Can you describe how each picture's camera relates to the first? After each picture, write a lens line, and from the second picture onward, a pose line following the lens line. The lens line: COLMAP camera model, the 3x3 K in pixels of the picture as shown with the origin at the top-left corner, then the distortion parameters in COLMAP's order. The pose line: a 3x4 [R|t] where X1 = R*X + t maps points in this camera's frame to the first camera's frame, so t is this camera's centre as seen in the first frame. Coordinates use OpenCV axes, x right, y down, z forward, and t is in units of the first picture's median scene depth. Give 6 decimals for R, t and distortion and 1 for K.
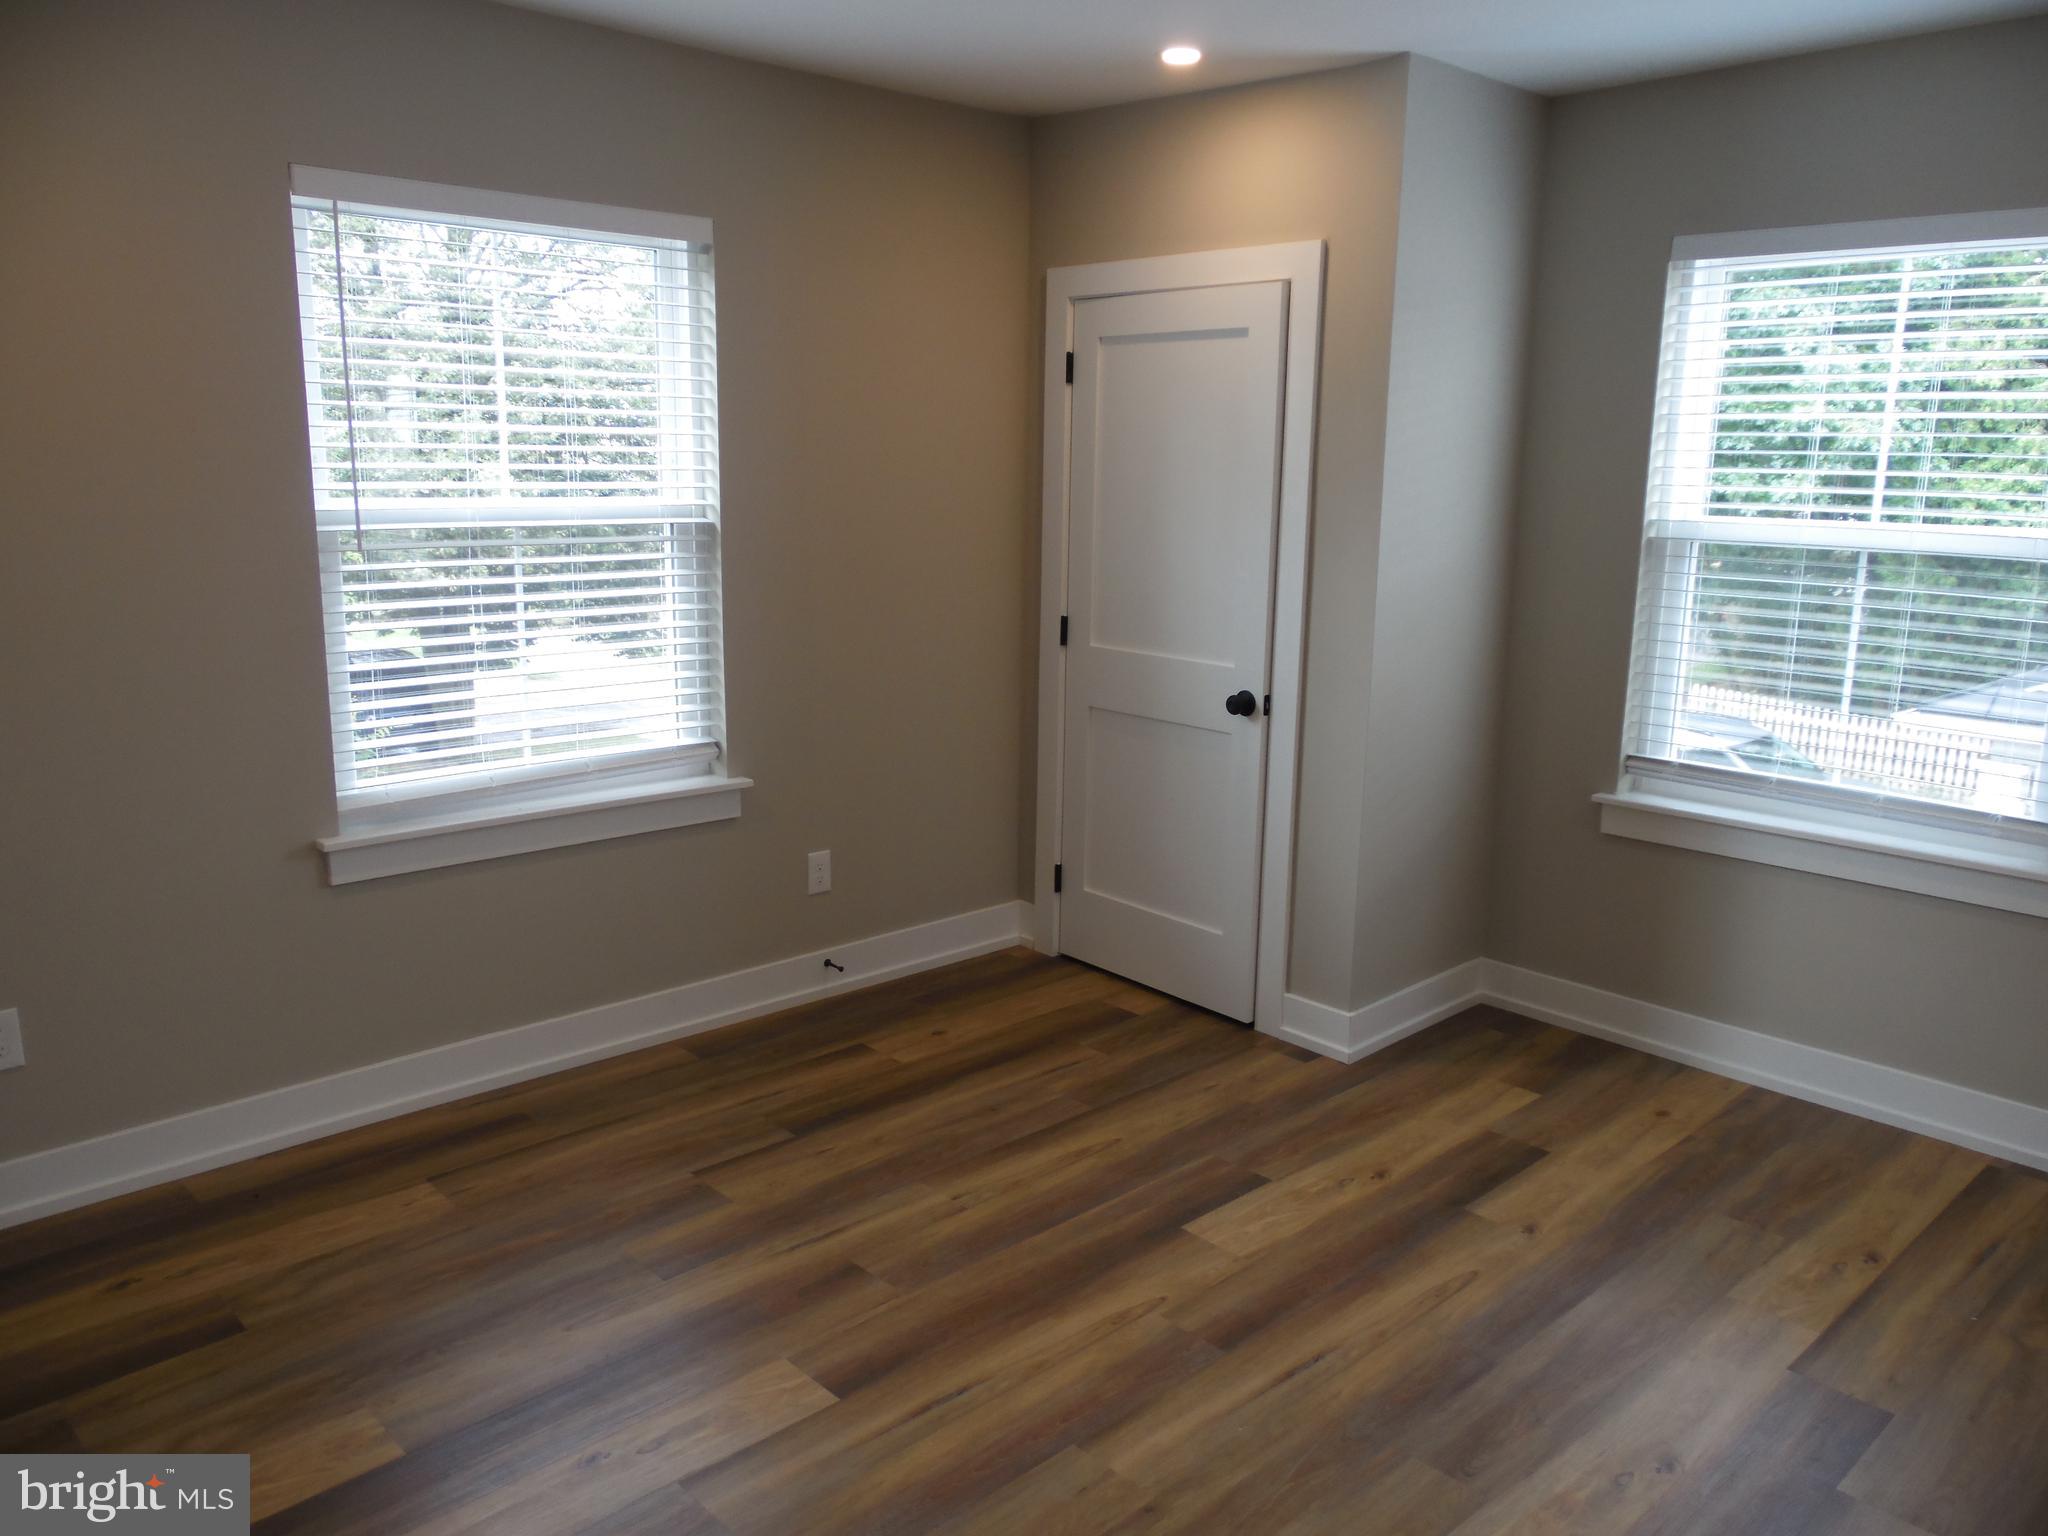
lens RADIAL K [[1531.1, 0, 1032.6], [0, 1531.1, 764.4], [0, 0, 1]] dist [-0.038868, 0.080098]
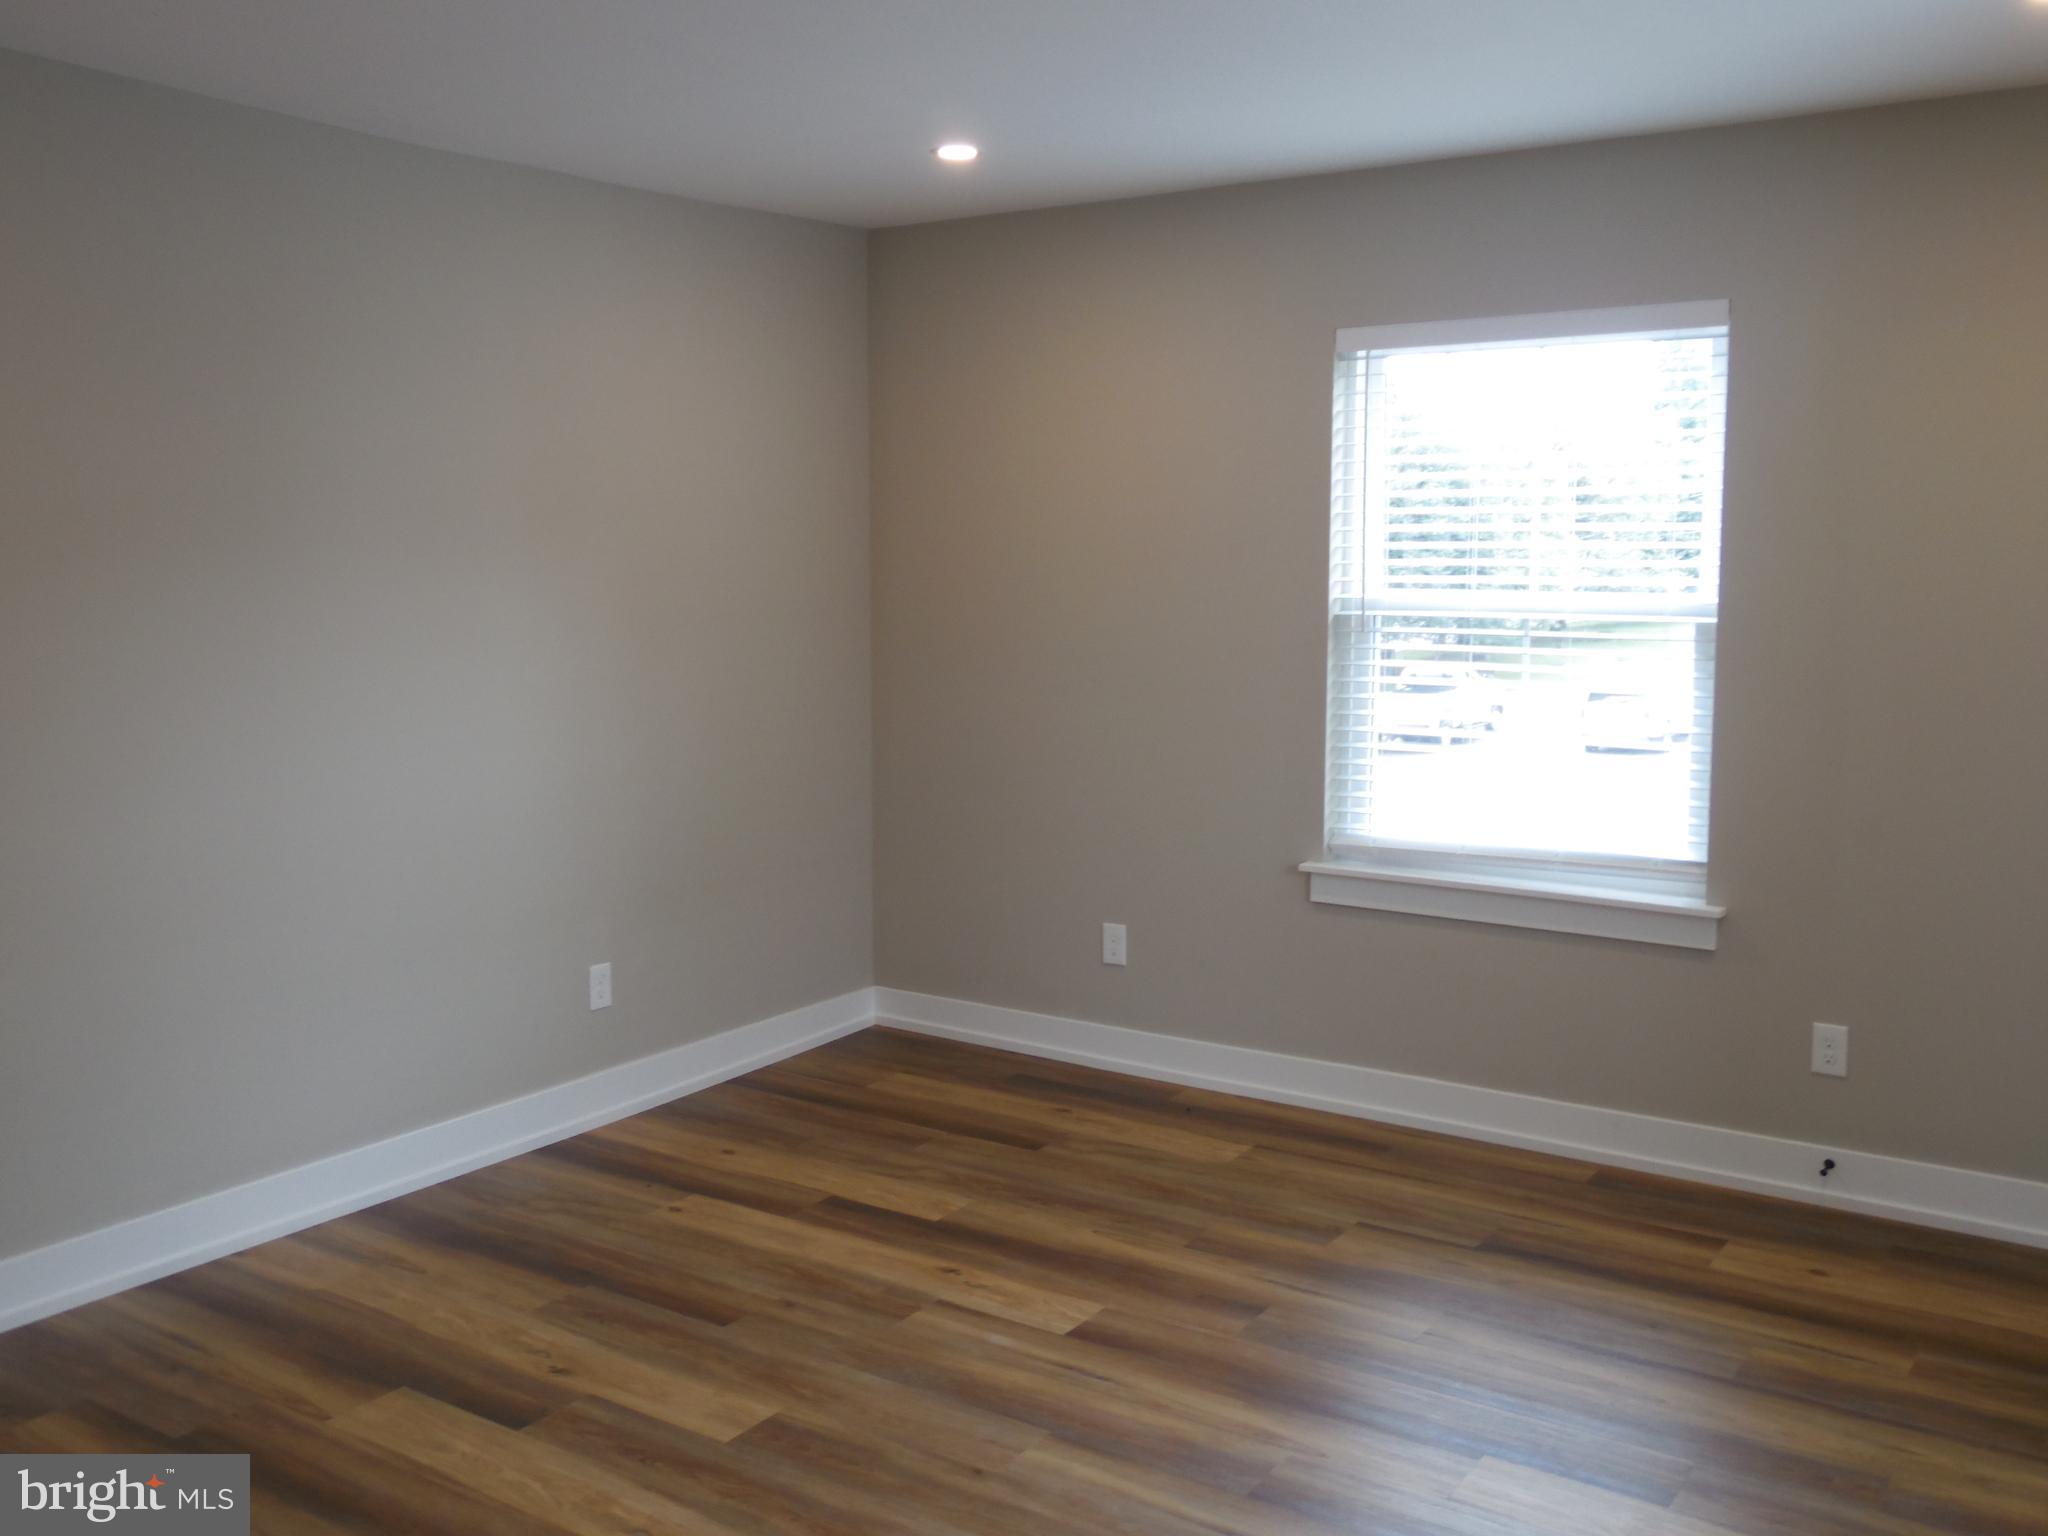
lens RADIAL K [[1826.6, 0, 1024.0], [0, 1826.6, 768.0], [0, 0, 1]] dist [0.009182, 0.006834]
pose [[0.211391, 0.107211, -0.971504, 0.902338], [-0.186238, 0.980173, 0.067644, -0.081287], [0.959494, 0.166632, 0.227166, 0.426434]]
